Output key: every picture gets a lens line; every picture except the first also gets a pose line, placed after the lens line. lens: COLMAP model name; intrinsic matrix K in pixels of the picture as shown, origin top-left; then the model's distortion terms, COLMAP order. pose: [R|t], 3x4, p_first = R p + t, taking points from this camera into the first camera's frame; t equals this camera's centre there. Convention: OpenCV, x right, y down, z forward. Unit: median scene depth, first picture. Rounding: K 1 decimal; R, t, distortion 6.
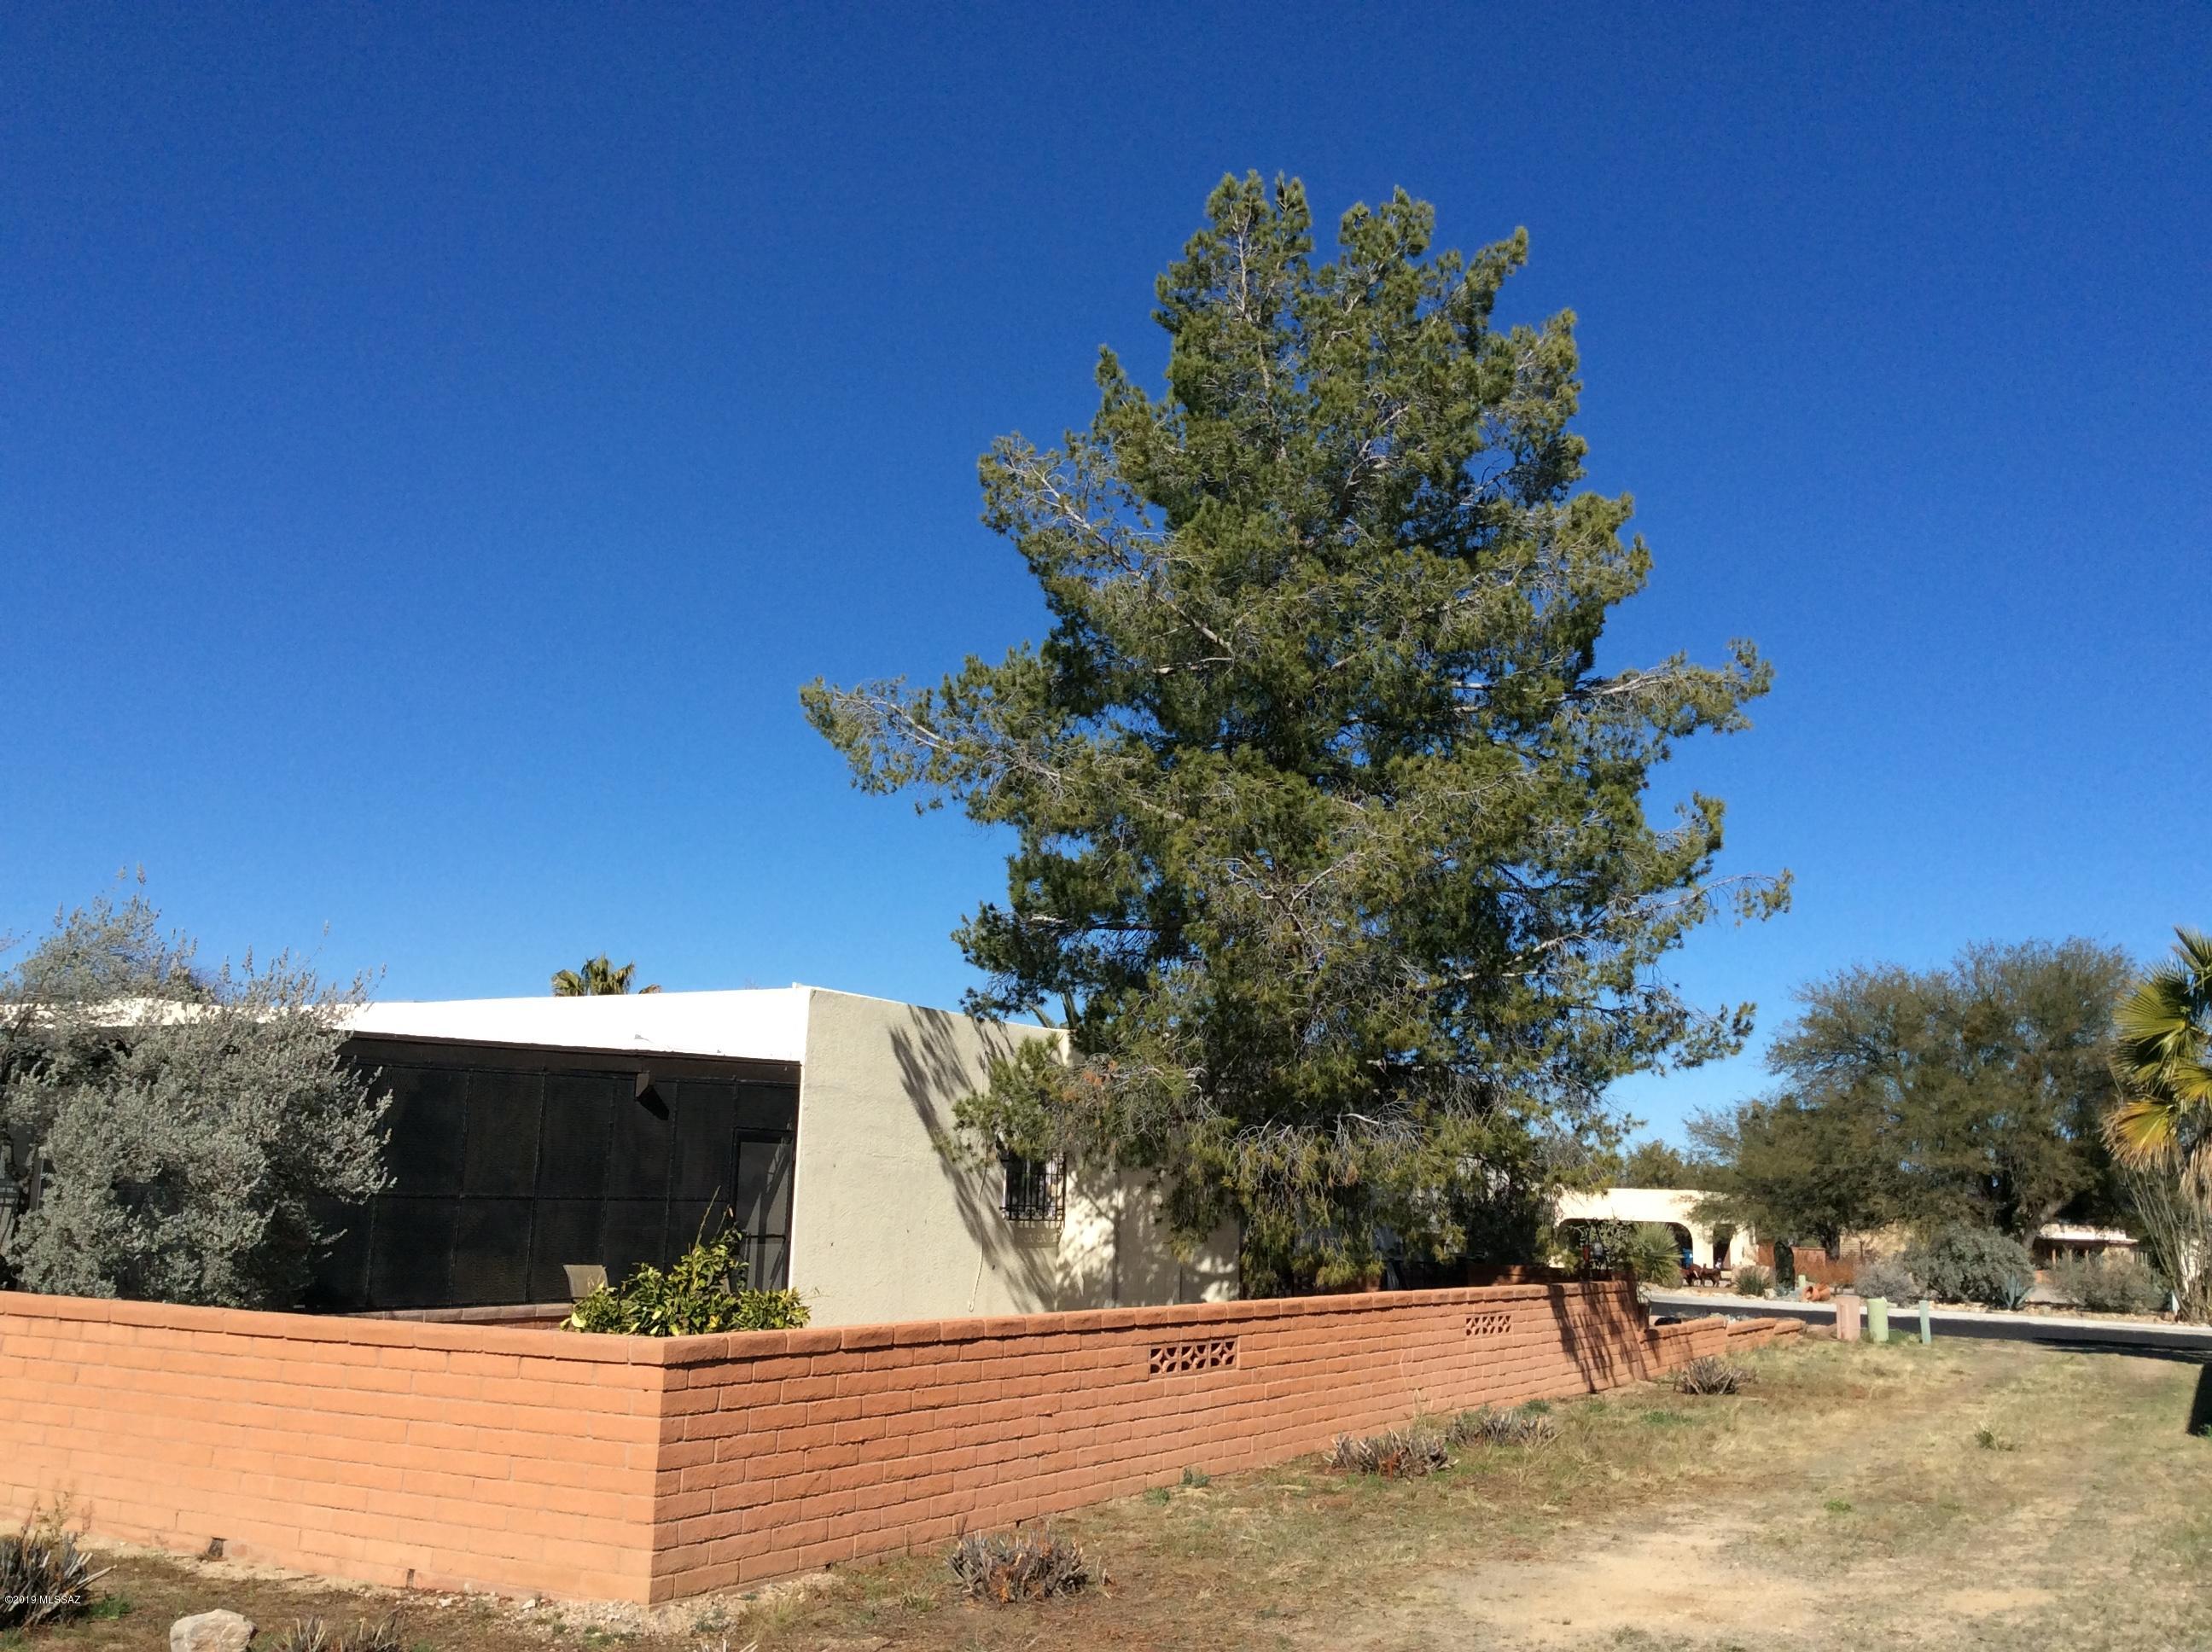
lens RADIAL K [[2052.1, 0, 1106.0], [0, 2052.1, 826.0], [0, 0, 1]] dist [0.126709, -0.248514]
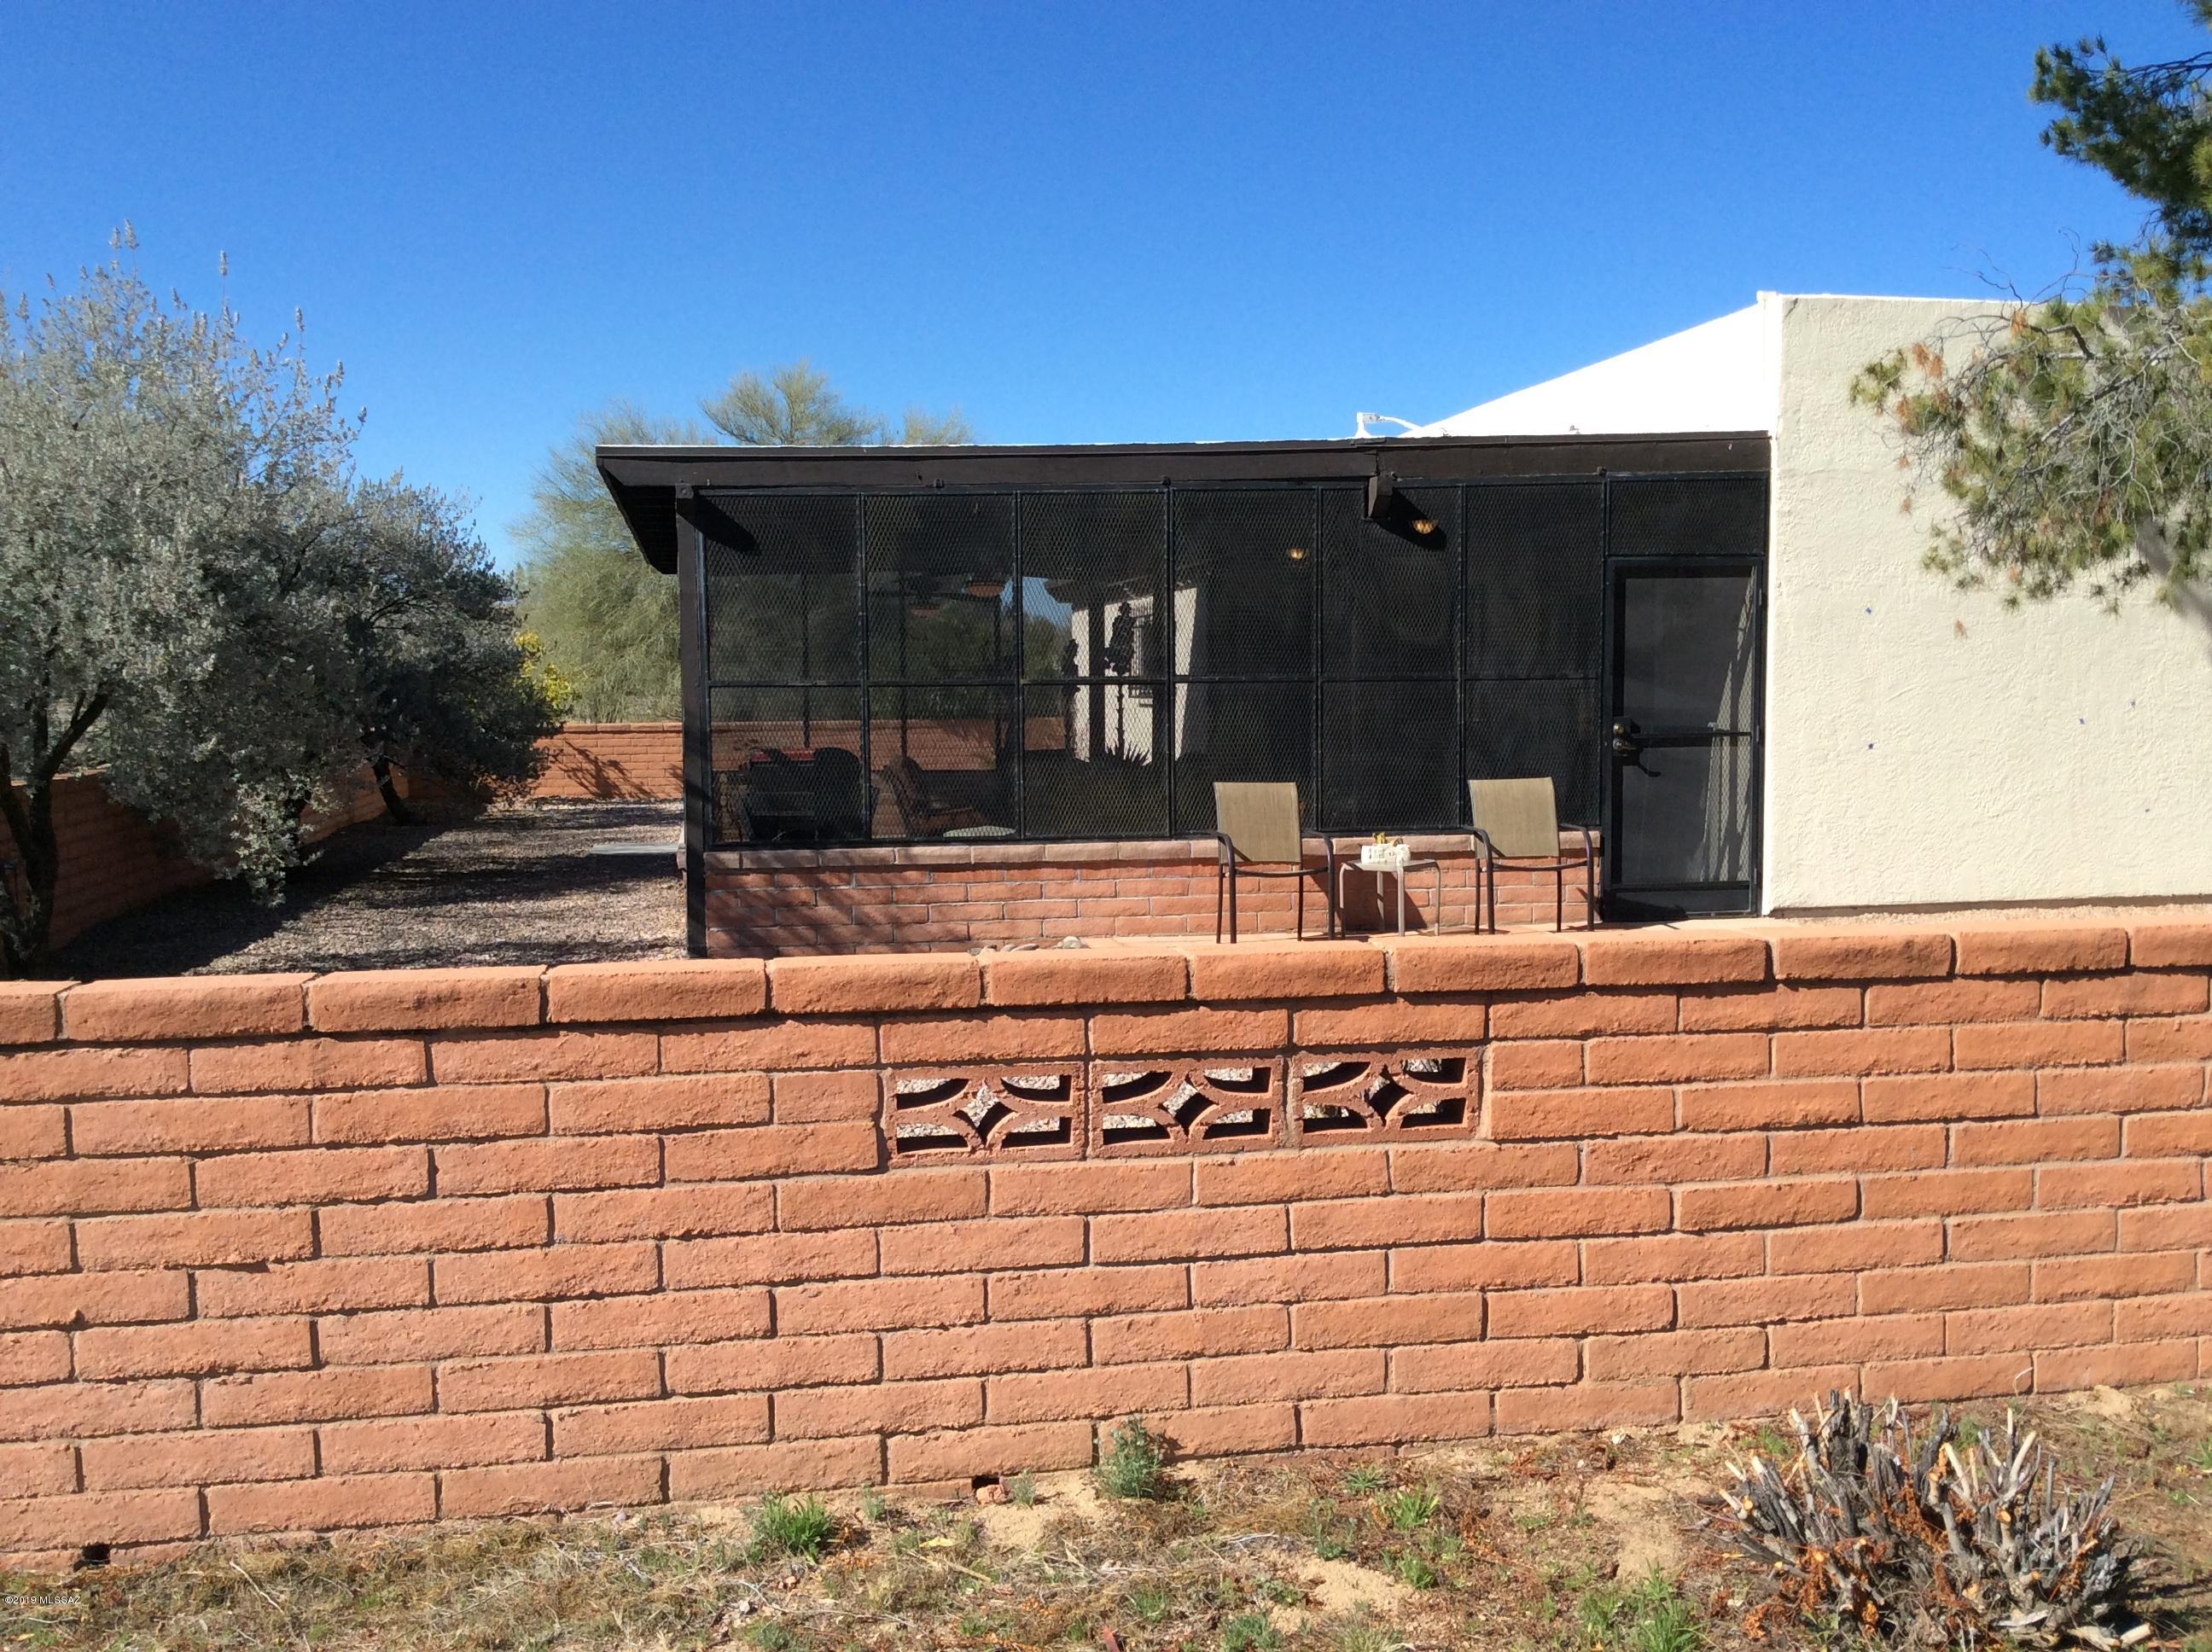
lens RADIAL K [[2052.1, 0, 1106.0], [0, 2052.1, 826.0], [0, 0, 1]] dist [0.126709, -0.248514]
pose [[0.645175, 0.024302, -0.763648, 0.189978], [0.159093, 0.973312, 0.165385, 0.106453], [0.747288, -0.228193, 0.624091, 0.536517]]
